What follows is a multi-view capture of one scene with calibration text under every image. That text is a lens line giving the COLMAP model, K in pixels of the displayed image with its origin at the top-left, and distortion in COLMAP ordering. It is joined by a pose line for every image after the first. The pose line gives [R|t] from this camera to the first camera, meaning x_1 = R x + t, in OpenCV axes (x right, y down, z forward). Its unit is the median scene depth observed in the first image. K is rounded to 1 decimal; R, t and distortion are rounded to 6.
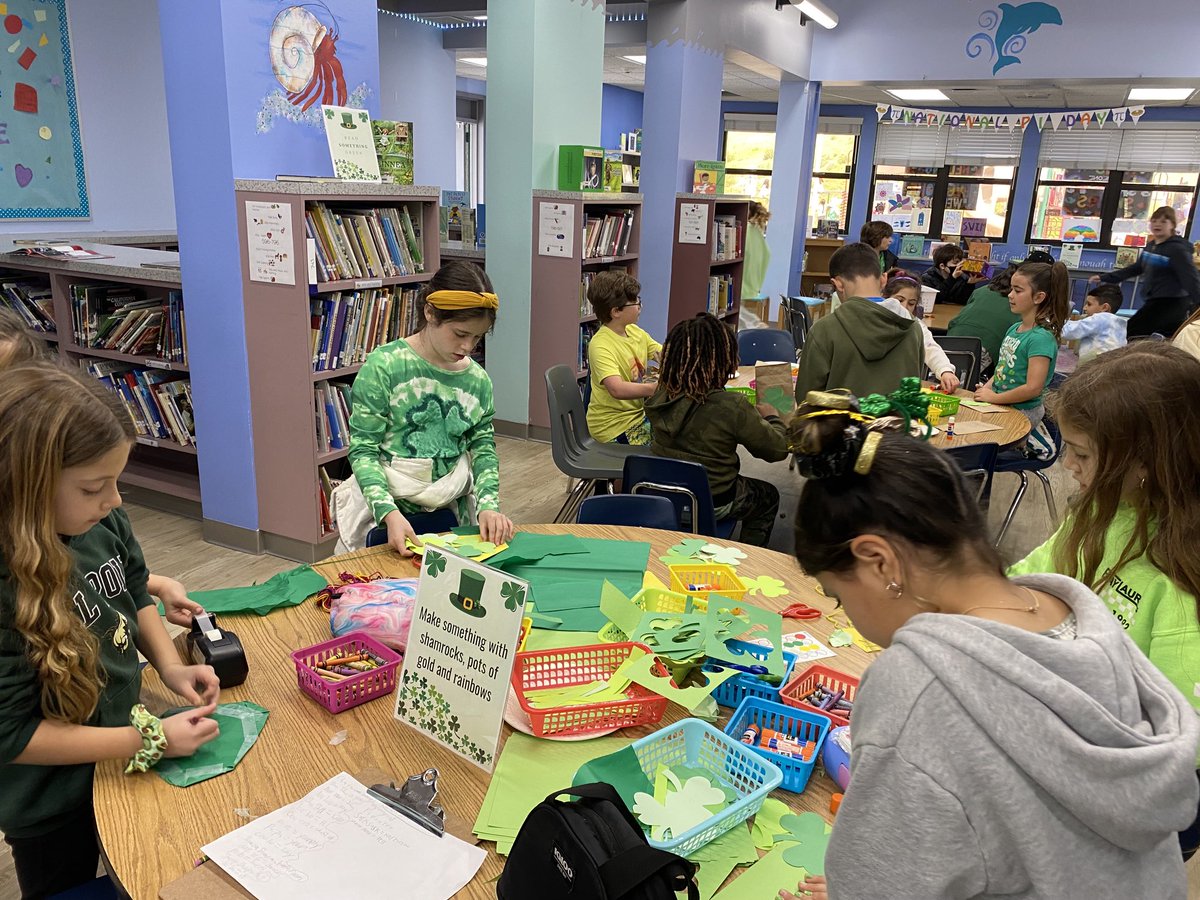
lens RADIAL K [[943.9, 0, 606.7], [0, 943.9, 446.2], [0, 0, 1]] dist [0.026167, -0.003252]
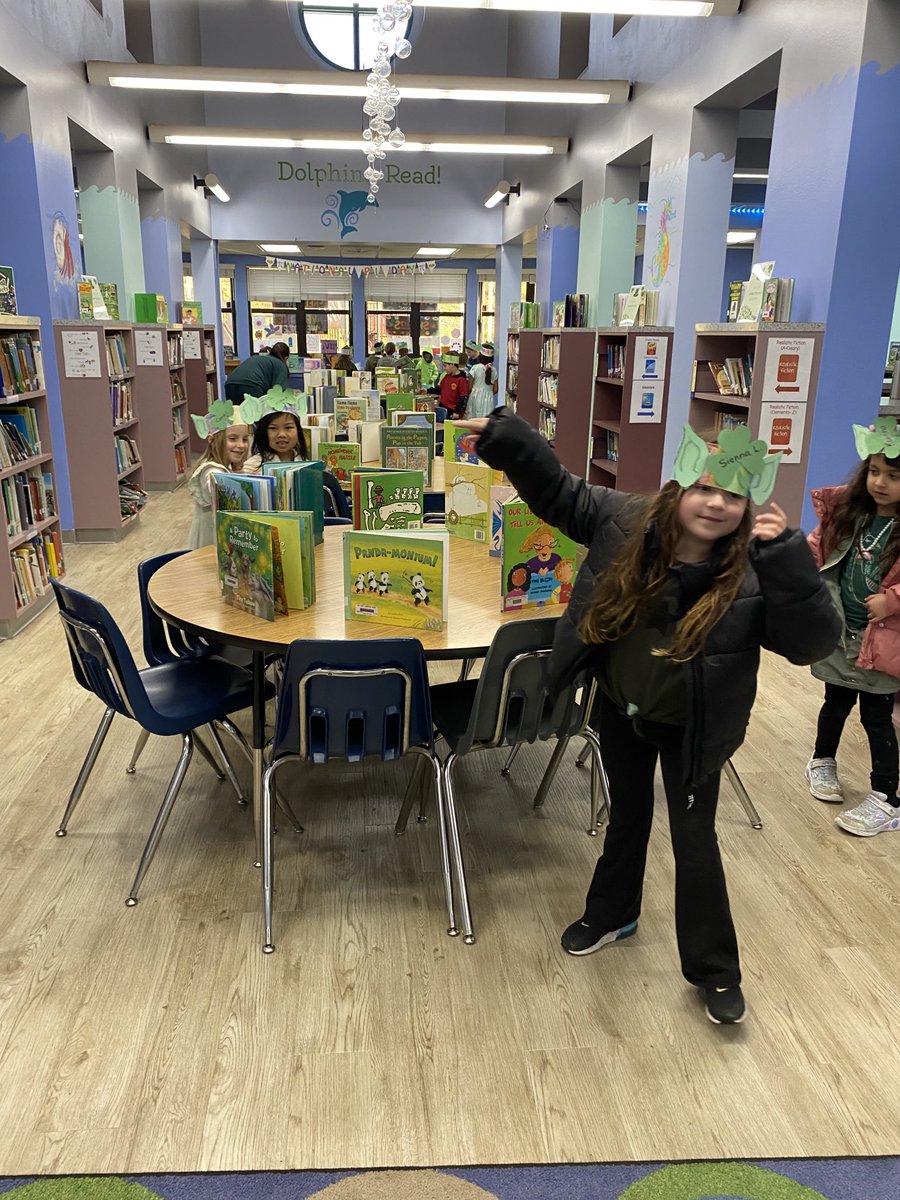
lens RADIAL K [[943.9, 0, 439.6], [0, 943.9, 608.5], [0, 0, 1]] dist [0.026167, -0.003252]
pose [[0.853604, -0.181338, 0.488341, -0.224344], [0.168210, 0.983186, 0.071065, 0.073496], [-0.493017, 0.021482, 0.869754, -0.265848]]
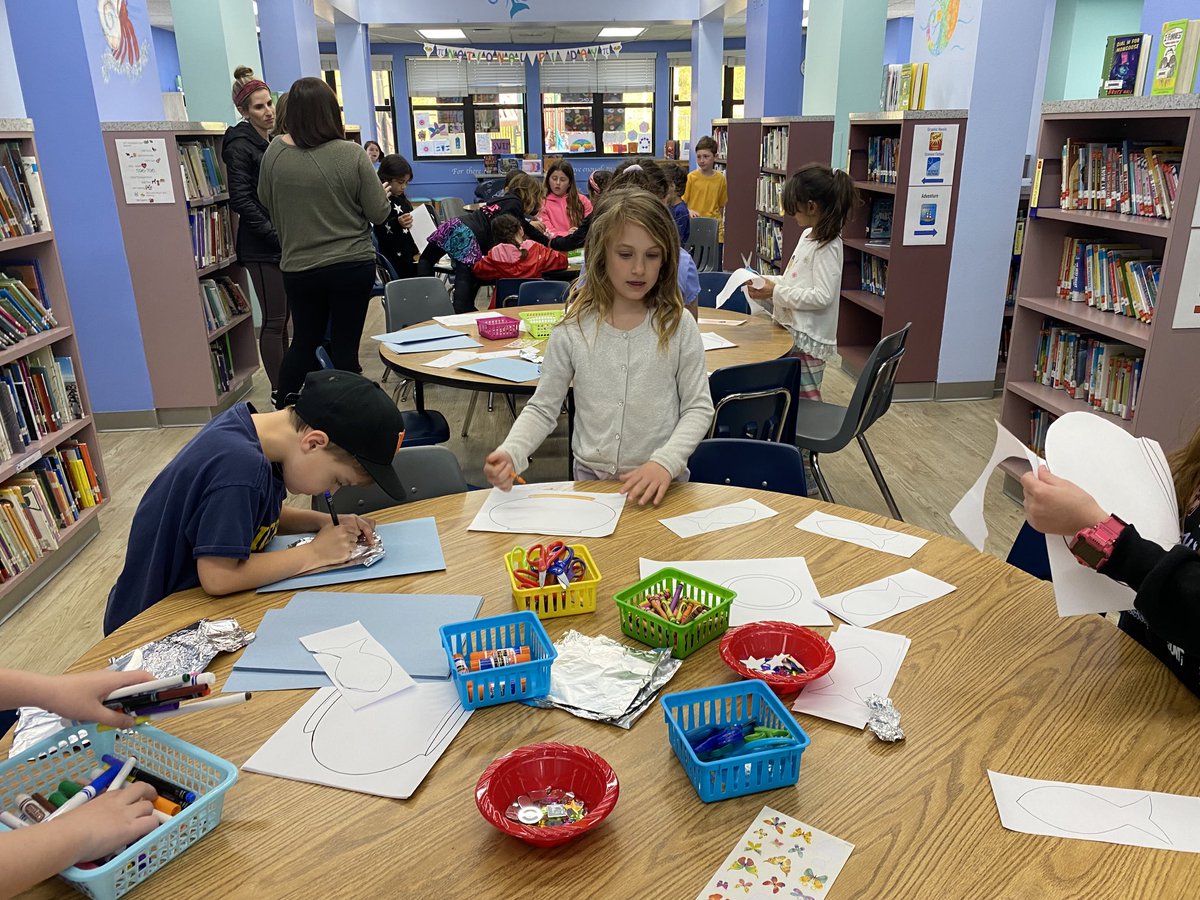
lens RADIAL K [[943.9, 0, 600.5], [0, 943.9, 452.9], [0, 0, 1]] dist [0.026167, -0.003252]
pose [[0.861645, -0.219952, 0.457373, -0.150979], [0.189082, 0.975451, 0.112886, 0.039001], [-0.470974, -0.010787, 0.882081, -0.130676]]
